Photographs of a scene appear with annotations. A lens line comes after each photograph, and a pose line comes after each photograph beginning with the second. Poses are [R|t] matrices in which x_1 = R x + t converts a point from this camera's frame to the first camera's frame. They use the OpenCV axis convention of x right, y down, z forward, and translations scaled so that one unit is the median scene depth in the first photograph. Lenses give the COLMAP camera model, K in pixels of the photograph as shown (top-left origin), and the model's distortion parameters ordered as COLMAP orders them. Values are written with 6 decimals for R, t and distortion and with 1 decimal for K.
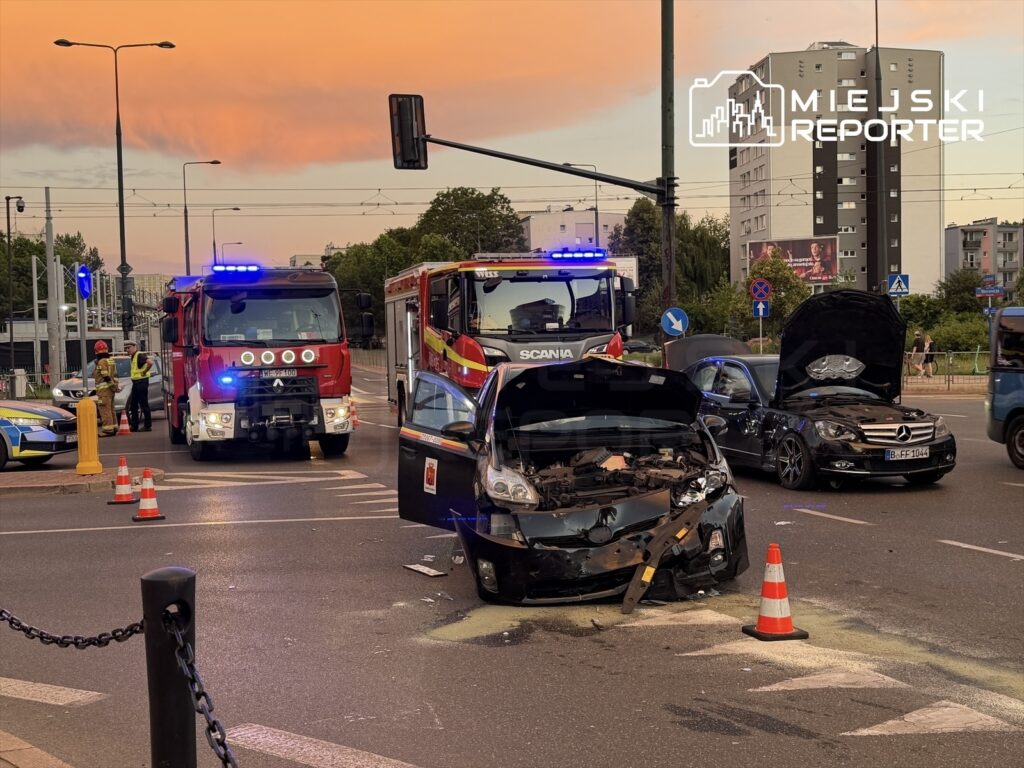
lens RADIAL K [[1310.4, 0, 516.0], [0, 1310.4, 386.0], [0, 0, 1]] dist [0.123484, 0.000000]
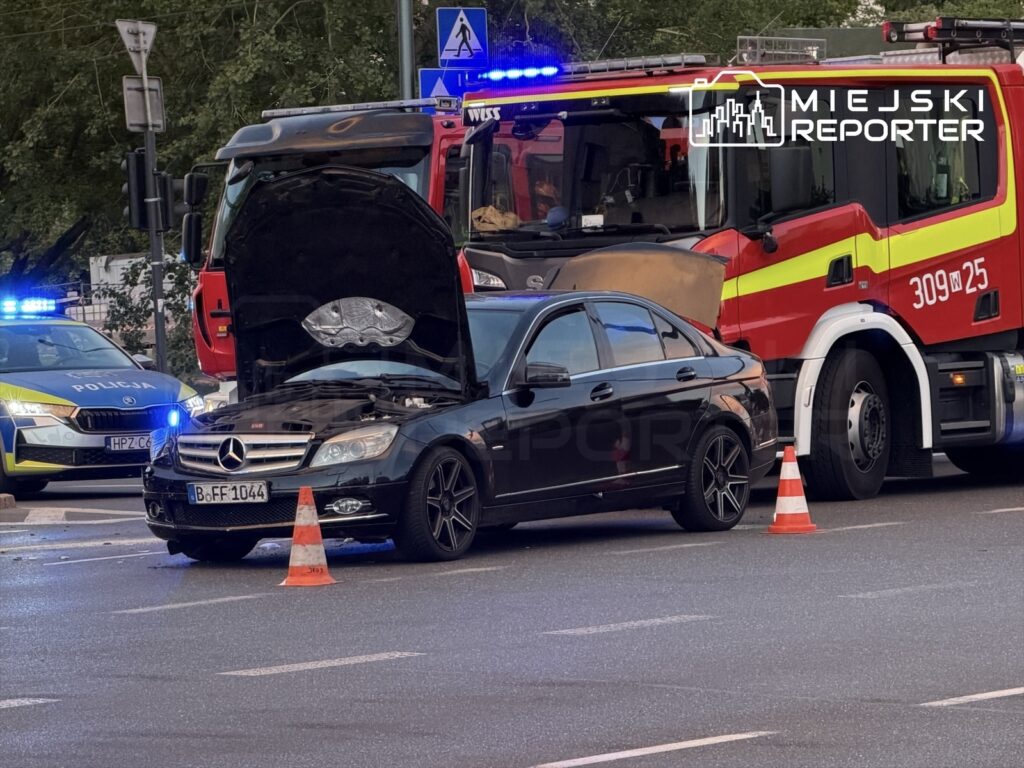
lens RADIAL K [[4978.8, 0, 511.6], [0, 4978.8, 382.1], [0, 0, 1]] dist [0.223250, 0.000000]
pose [[0.571525, 0.013350, -0.820476, 1.867672], [-0.001356, 0.999882, 0.015325, -0.021214], [0.820583, -0.007646, 0.571476, -0.020394]]
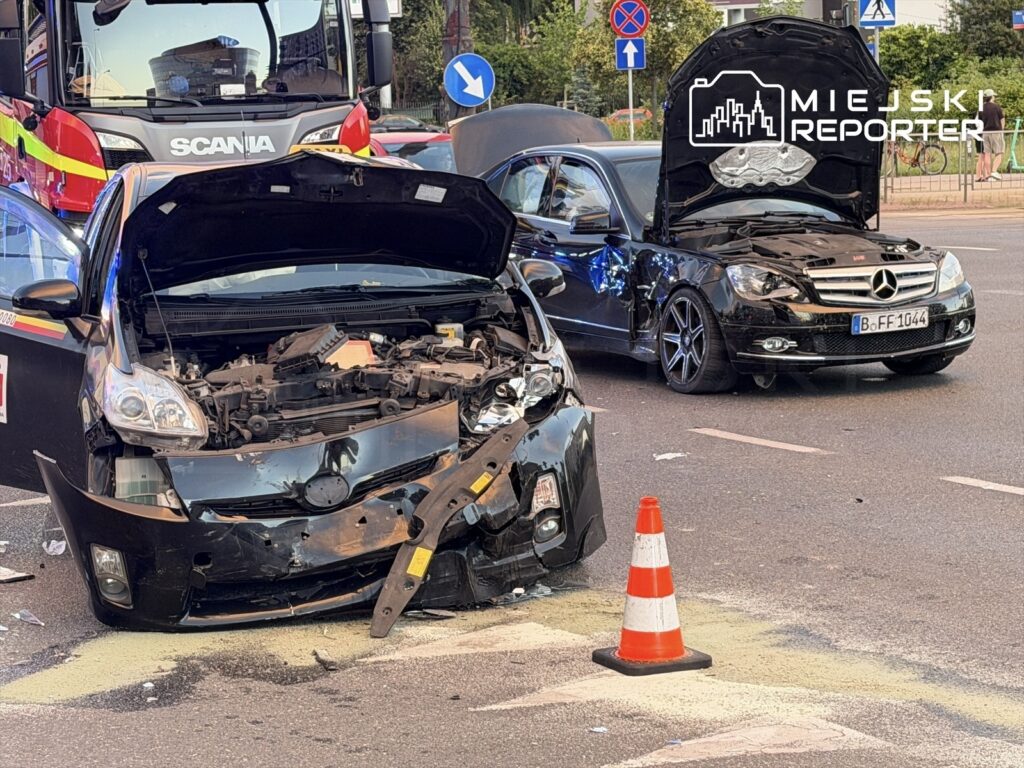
lens RADIAL K [[2481.9, 0, 524.5], [0, 2481.9, 404.0], [0, 0, 1]] dist [0.147672, 0.000000]
pose [[0.990061, -0.026927, 0.138036, 0.003316], [0.015770, 0.996566, 0.081287, -0.000677], [-0.139750, -0.078302, 0.987086, 0.005146]]
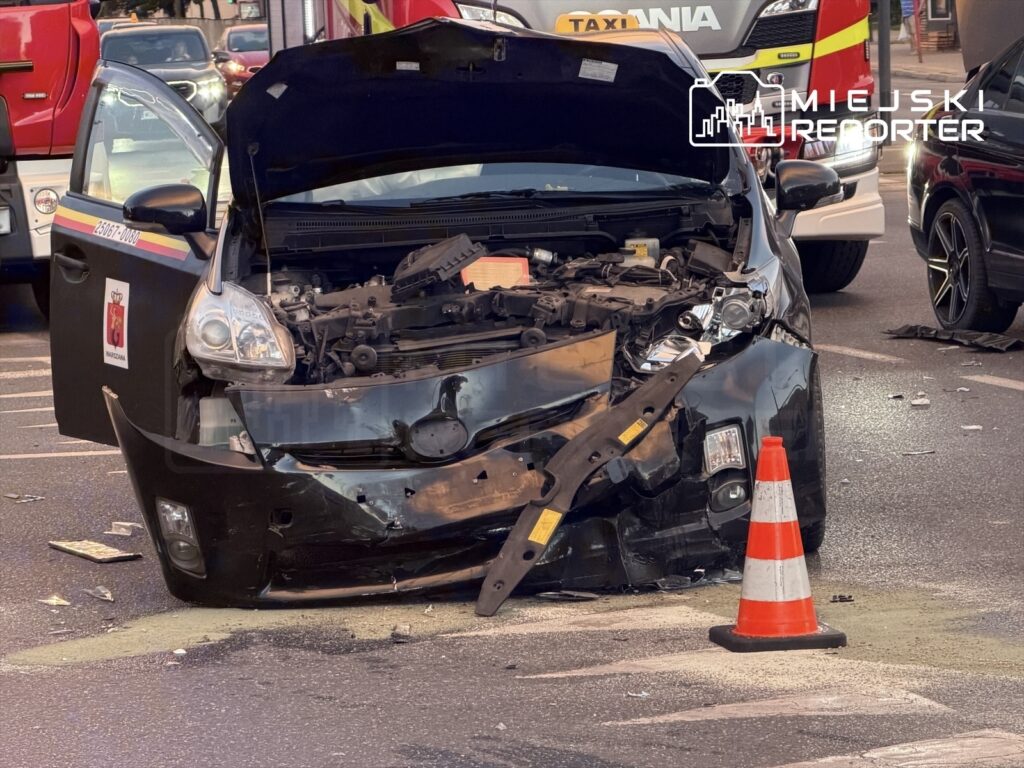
lens RADIAL K [[4433.7, 0, 511.1], [0, 4433.7, 377.7], [0, 0, 1]] dist [0.202192, 0.000000]
pose [[0.995406, -0.013726, -0.094757, 0.128466], [0.018696, 0.998485, 0.051755, 0.011532], [0.093903, -0.053289, 0.994154, -0.242462]]
